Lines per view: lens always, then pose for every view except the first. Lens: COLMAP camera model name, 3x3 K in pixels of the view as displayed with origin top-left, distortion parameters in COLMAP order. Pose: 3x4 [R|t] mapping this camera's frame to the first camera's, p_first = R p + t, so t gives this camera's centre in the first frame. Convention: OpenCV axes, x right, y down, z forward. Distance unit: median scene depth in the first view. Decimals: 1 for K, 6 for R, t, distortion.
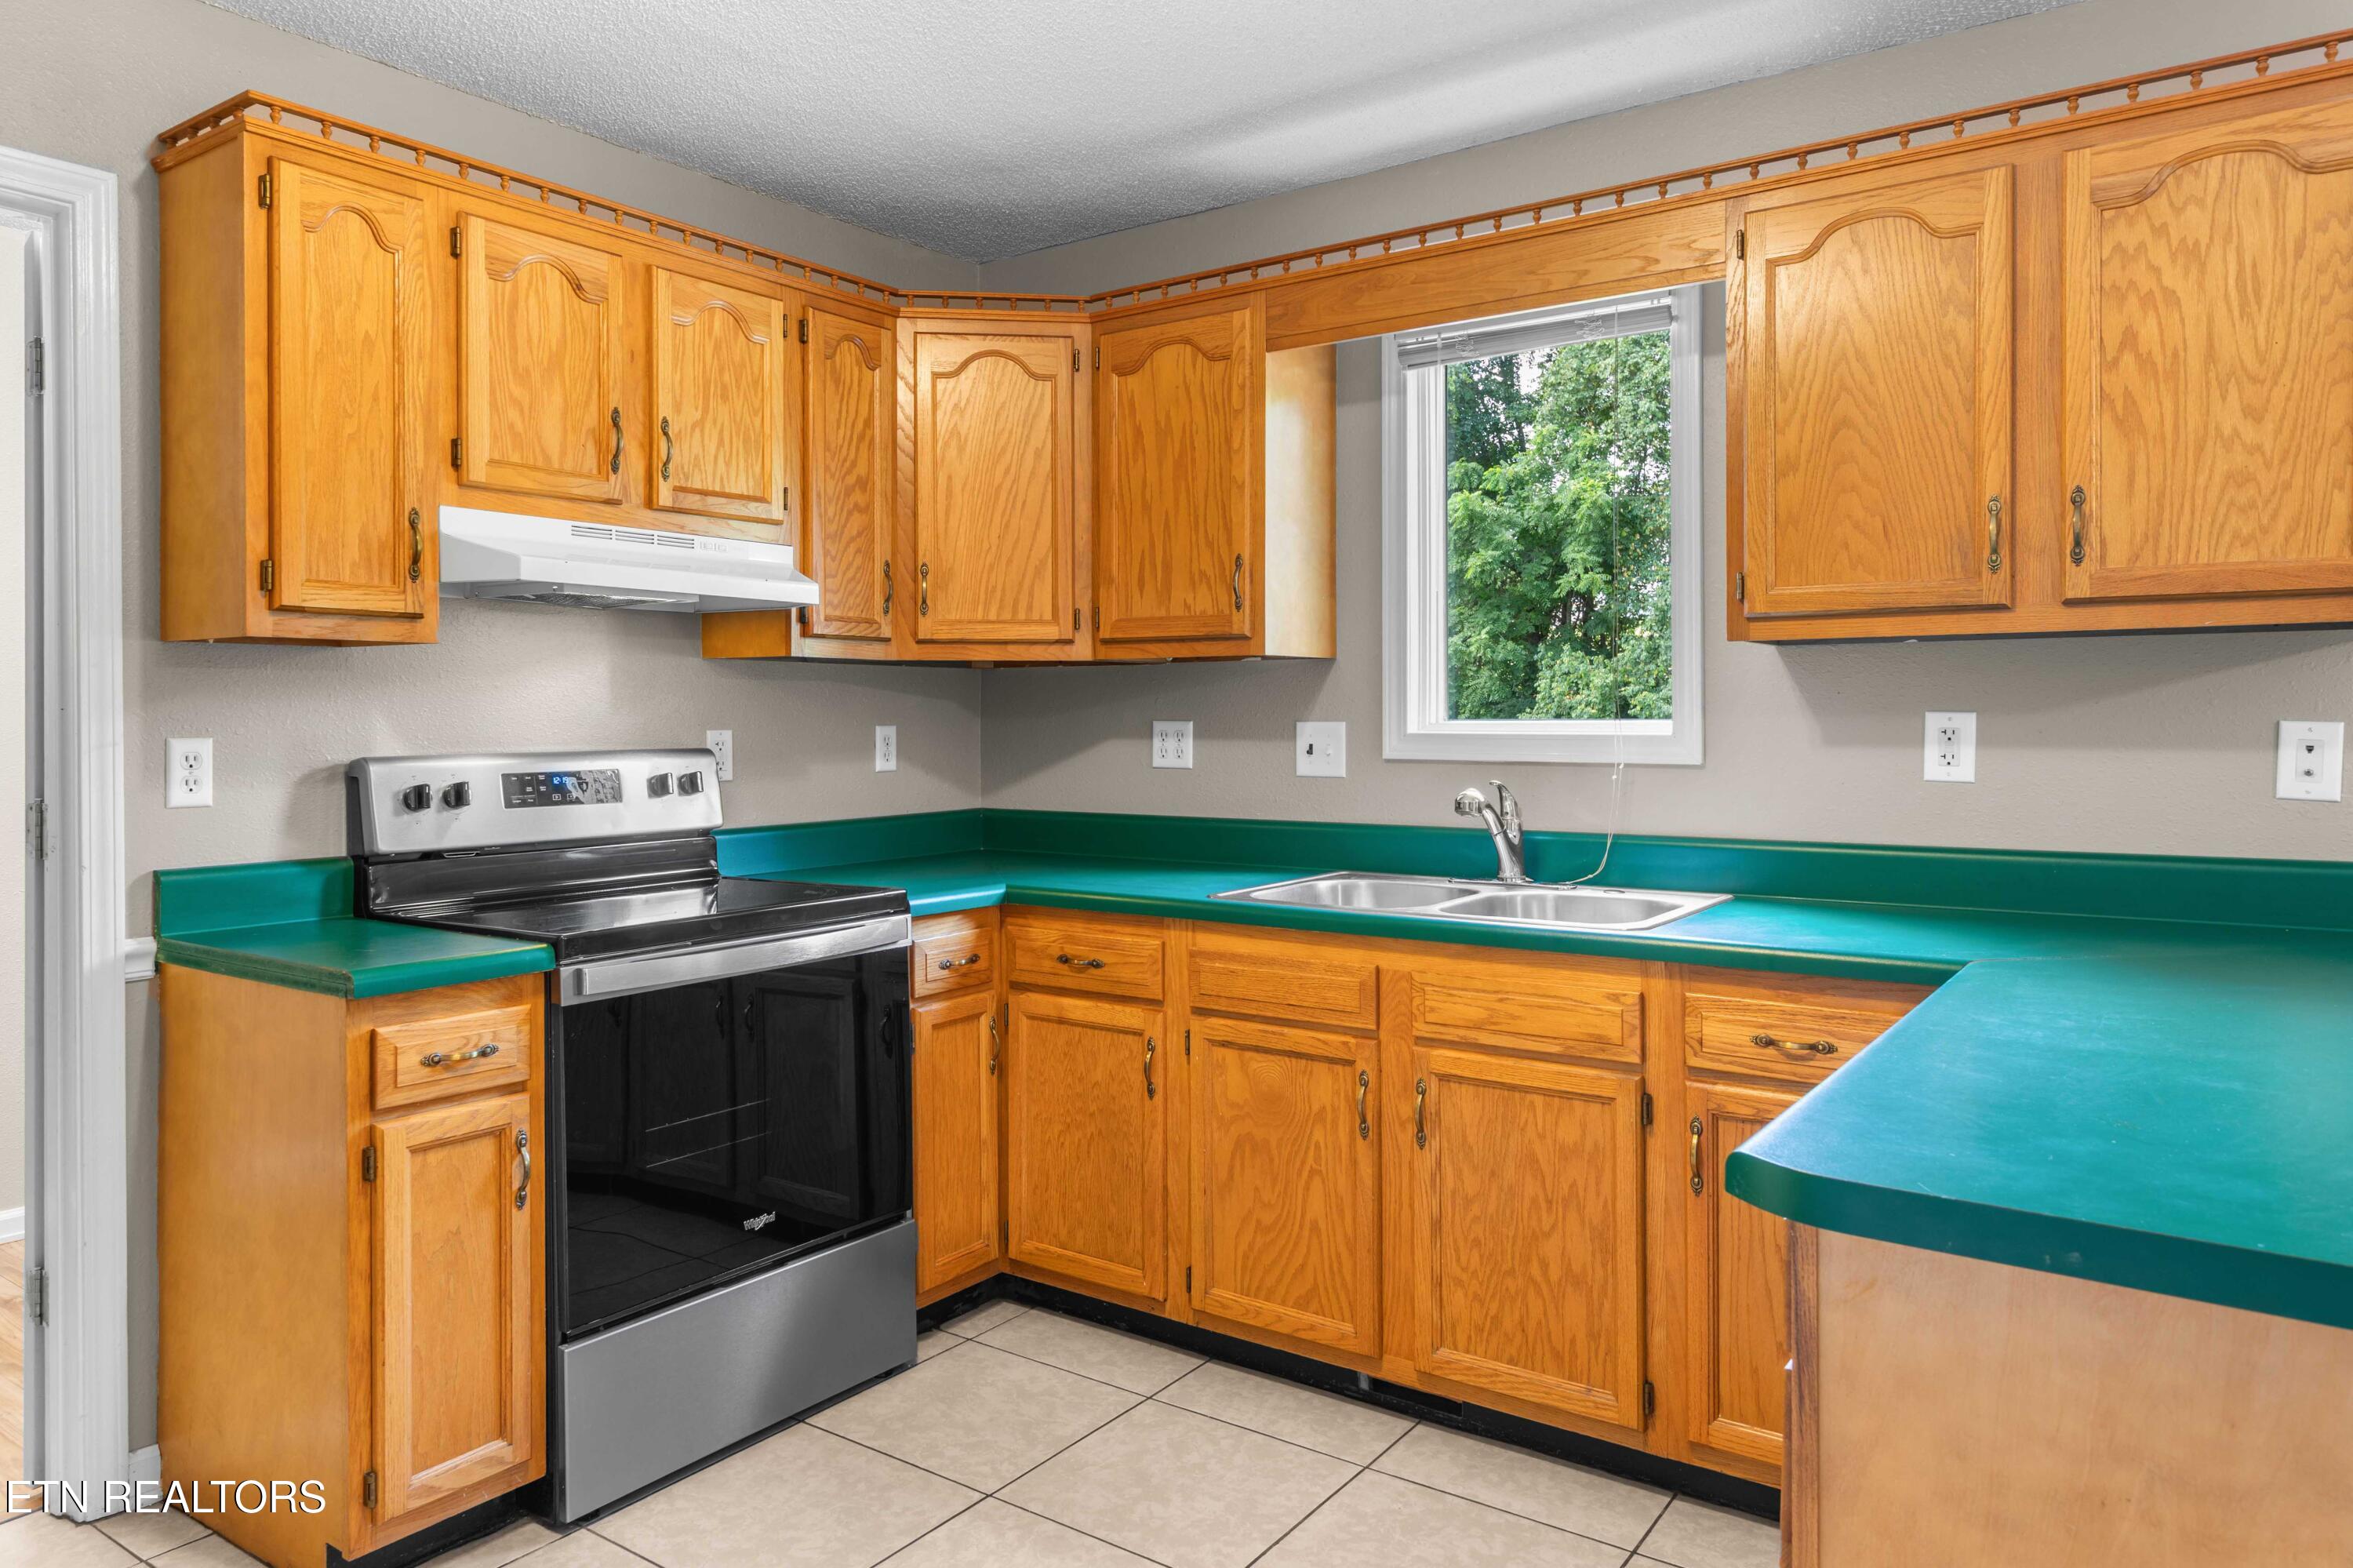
lens RADIAL K [[1584.6, 0, 1111.6], [0, 1584.6, 717.0], [0, 0, 1]] dist [0.016900, -0.010078]
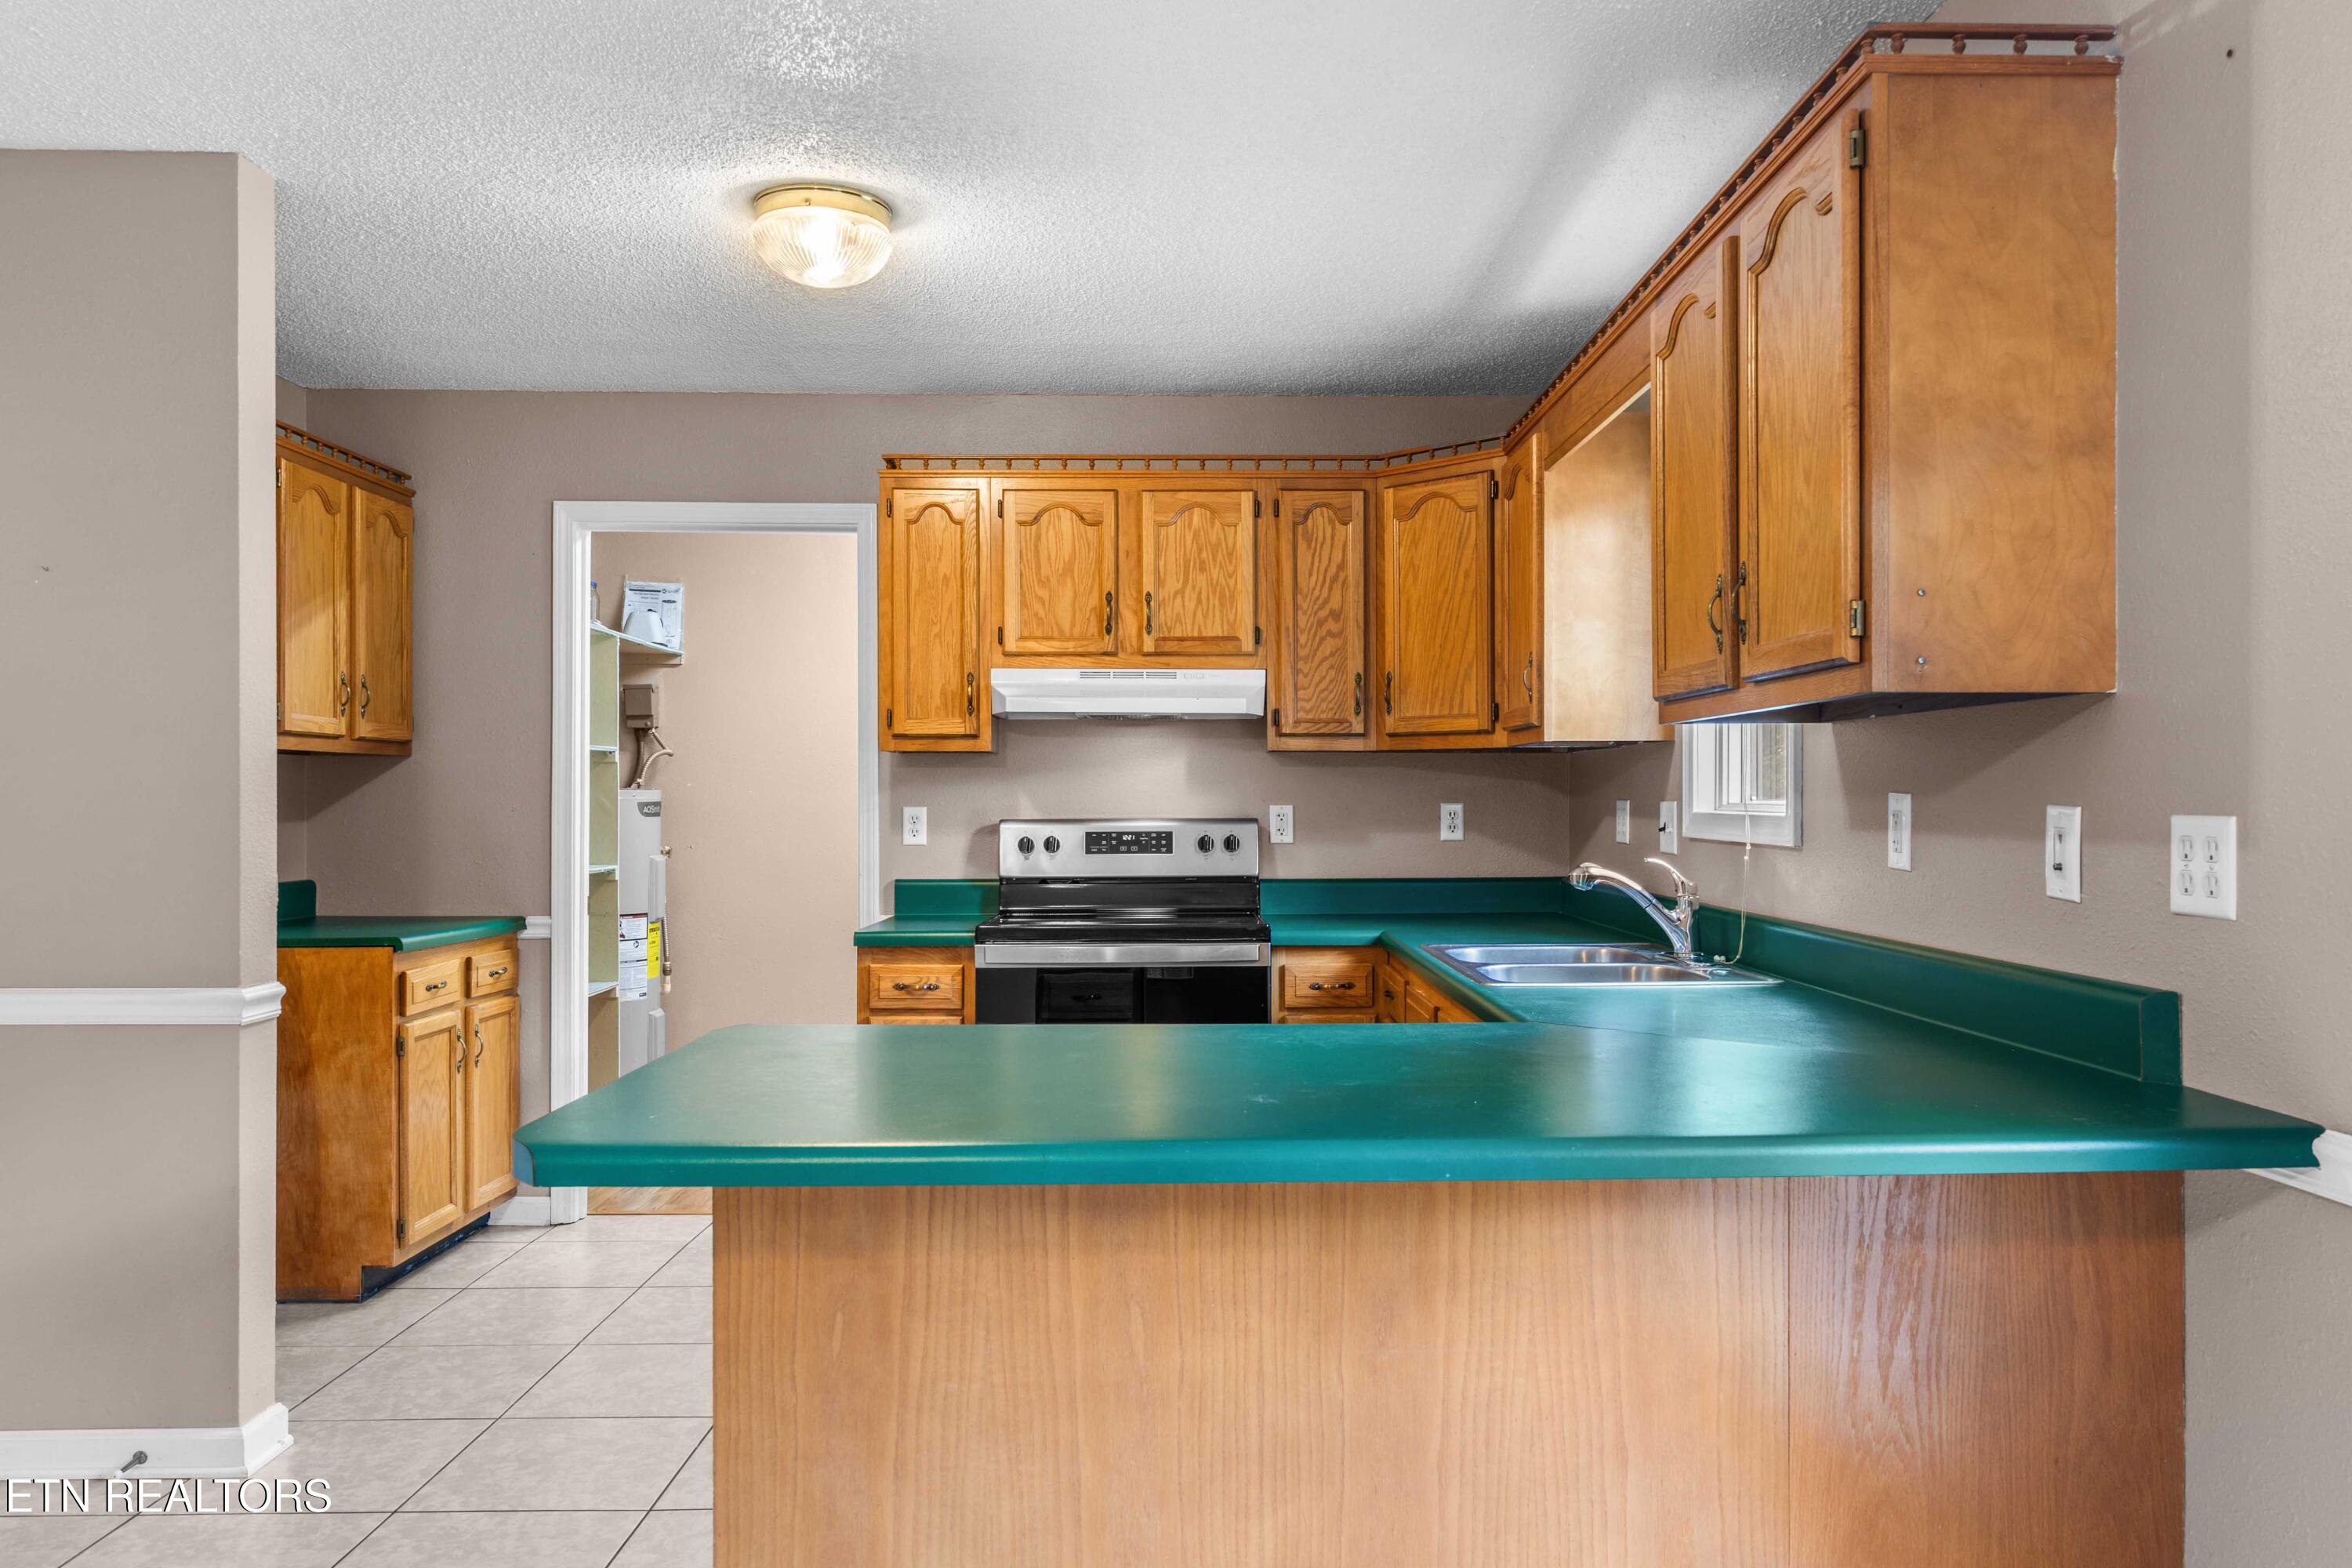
lens RADIAL K [[1685.1, 0, 1182.7], [0, 1685.1, 791.8], [0, 0, 1]] dist [0.004927, 0.002623]
pose [[0.600872, 0.000527, -0.799345, 0.990648], [-0.000921, 1.000000, -0.000033, -0.003323], [0.799345, 0.000756, 0.600872, 0.086327]]
